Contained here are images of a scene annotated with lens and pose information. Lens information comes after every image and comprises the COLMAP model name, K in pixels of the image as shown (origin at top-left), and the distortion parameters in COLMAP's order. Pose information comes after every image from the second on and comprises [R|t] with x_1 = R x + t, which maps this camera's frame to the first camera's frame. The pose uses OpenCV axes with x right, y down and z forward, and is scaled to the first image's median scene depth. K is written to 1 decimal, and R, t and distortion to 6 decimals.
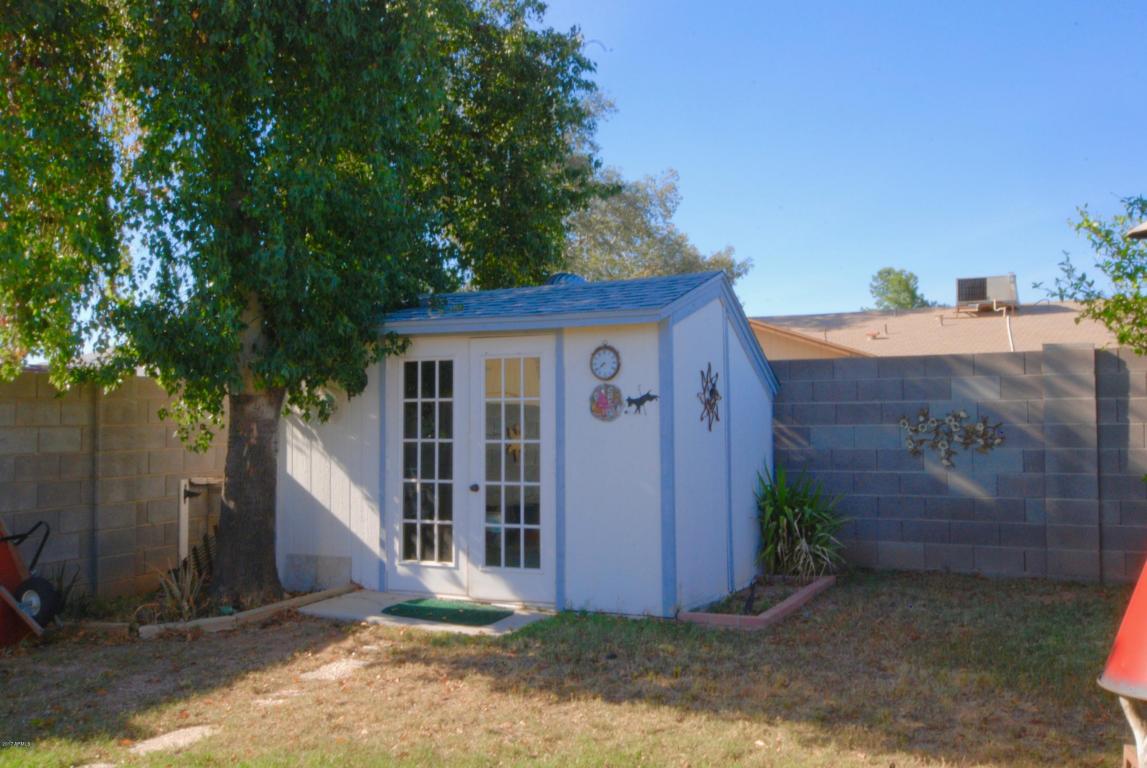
lens RADIAL K [[1097.7, 0, 574.2], [0, 1097.7, 381.9], [0, 0, 1]] dist [-0.015206, 0.000000]
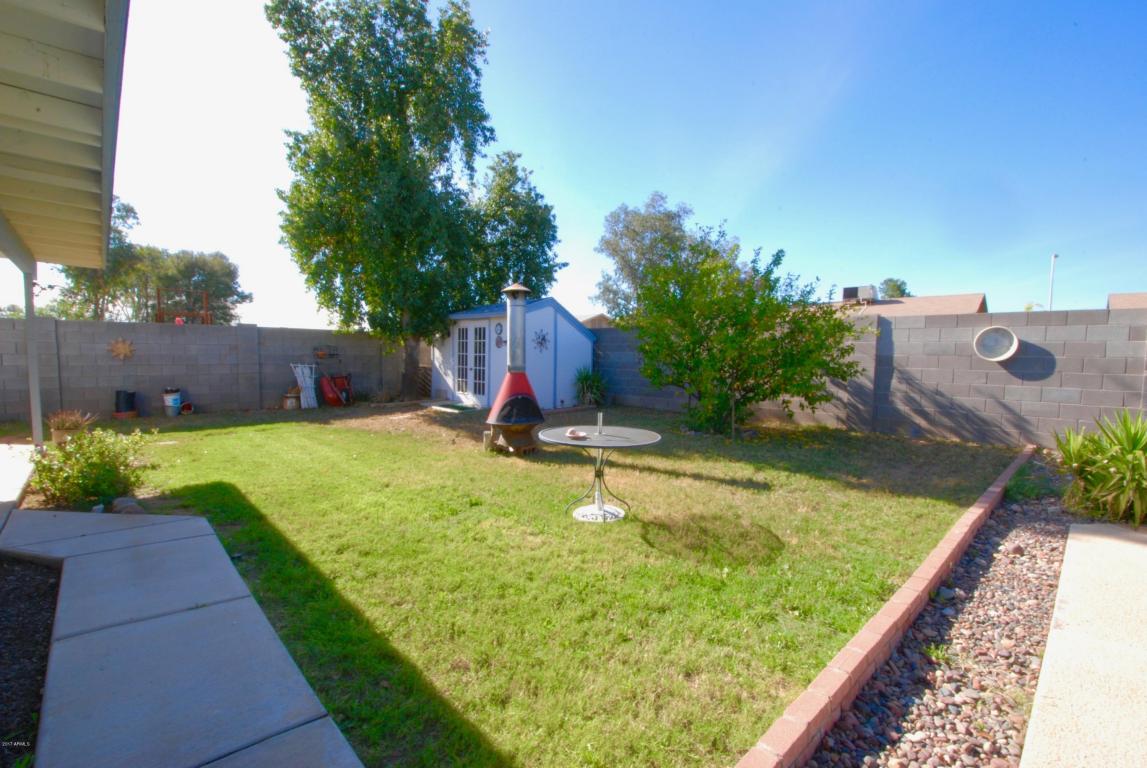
lens RADIAL K [[490.9, 0, 570.9], [0, 490.9, 393.5], [0, 0, 1]] dist [-0.003984, -0.001561]
pose [[0.935332, 0.052607, -0.349838, 0.630589], [-0.010734, 0.992647, 0.120570, -0.005749], [0.353609, -0.109018, 0.929019, -0.191398]]
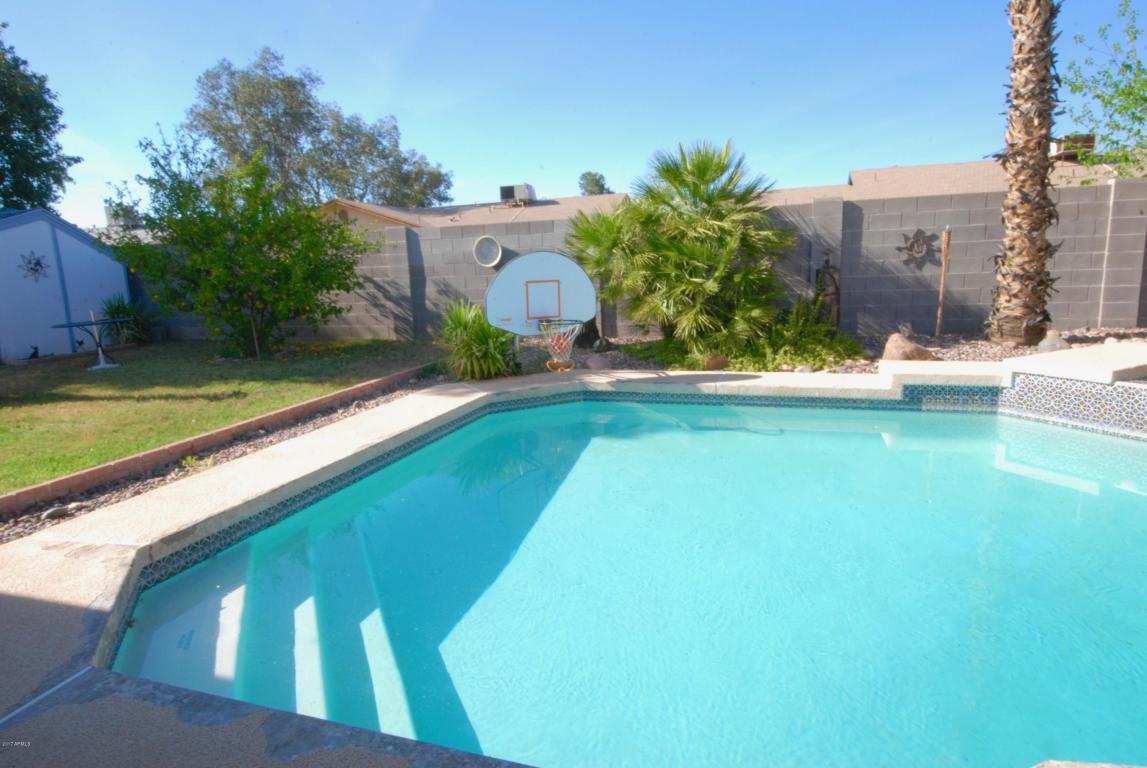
lens RADIAL K [[664.1, 0, 572.7], [0, 664.1, 383.8], [0, 0, 1]] dist [-0.001575, -0.008251]
pose [[0.991172, -0.046407, 0.124197, 0.985964], [0.019178, 0.977073, 0.212039, -0.016157], [-0.131190, -0.207785, 0.969337, -0.478290]]
